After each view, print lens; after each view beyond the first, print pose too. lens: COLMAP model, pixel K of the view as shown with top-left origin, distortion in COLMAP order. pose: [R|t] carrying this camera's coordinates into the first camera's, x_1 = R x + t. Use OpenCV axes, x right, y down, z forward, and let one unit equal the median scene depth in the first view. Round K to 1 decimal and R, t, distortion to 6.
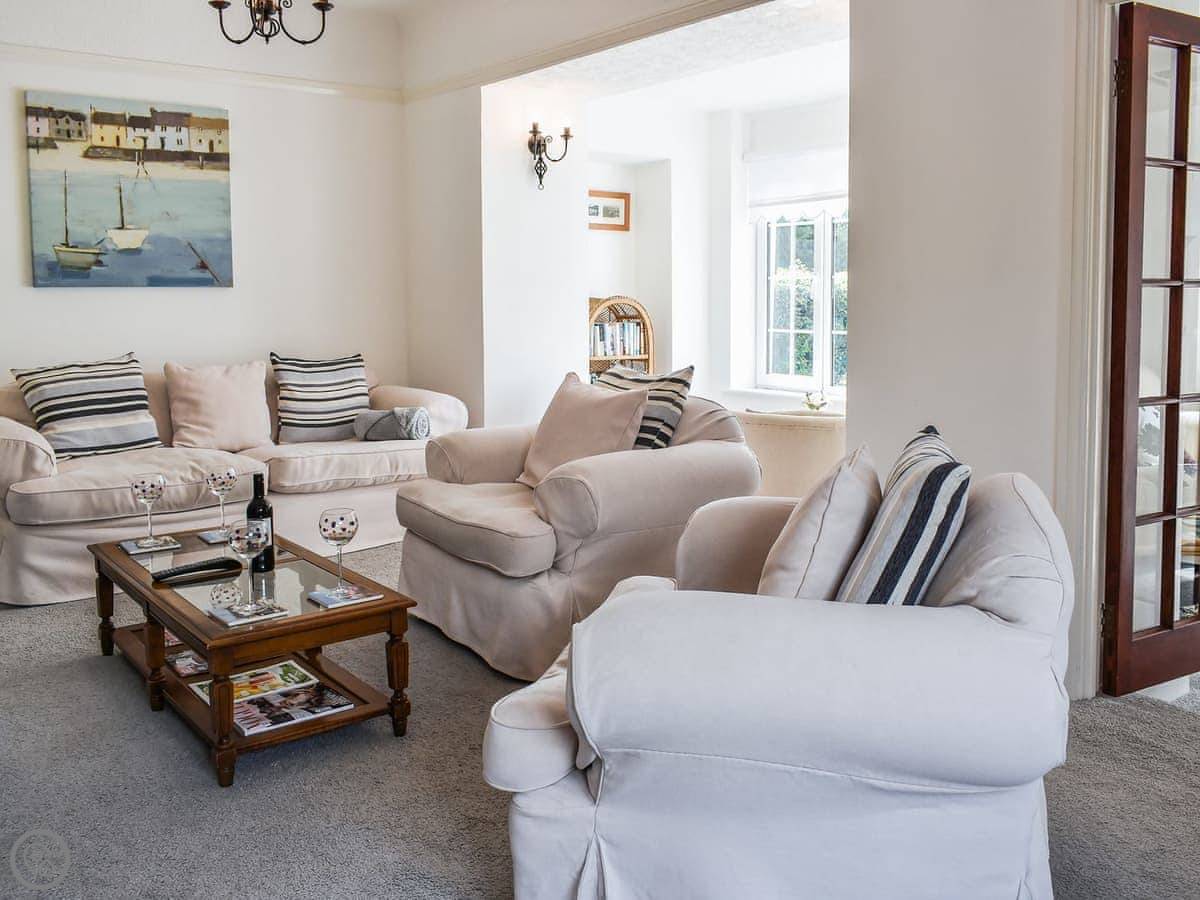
lens RADIAL K [[1065.8, 0, 602.7], [0, 1065.8, 410.5], [0, 0, 1]] dist [0.002529, -0.000480]
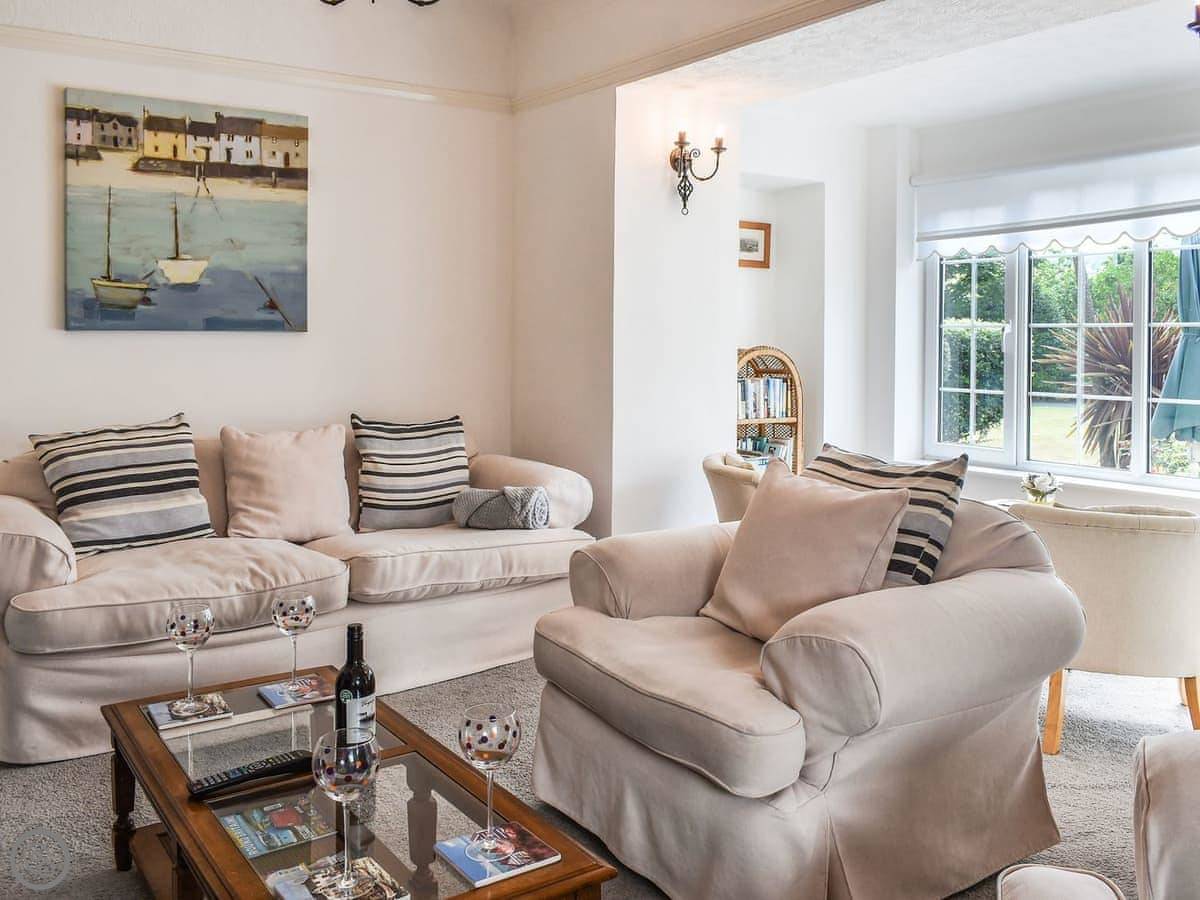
lens RADIAL K [[1065.8, 0, 581.5], [0, 1065.8, 395.6], [0, 0, 1]] dist [0.002529, -0.000480]
pose [[0.997715, 0.013818, -0.066139, -0.091574], [-0.017356, 0.998432, -0.053220, -0.030175], [0.065300, 0.054246, 0.996390, 0.226217]]
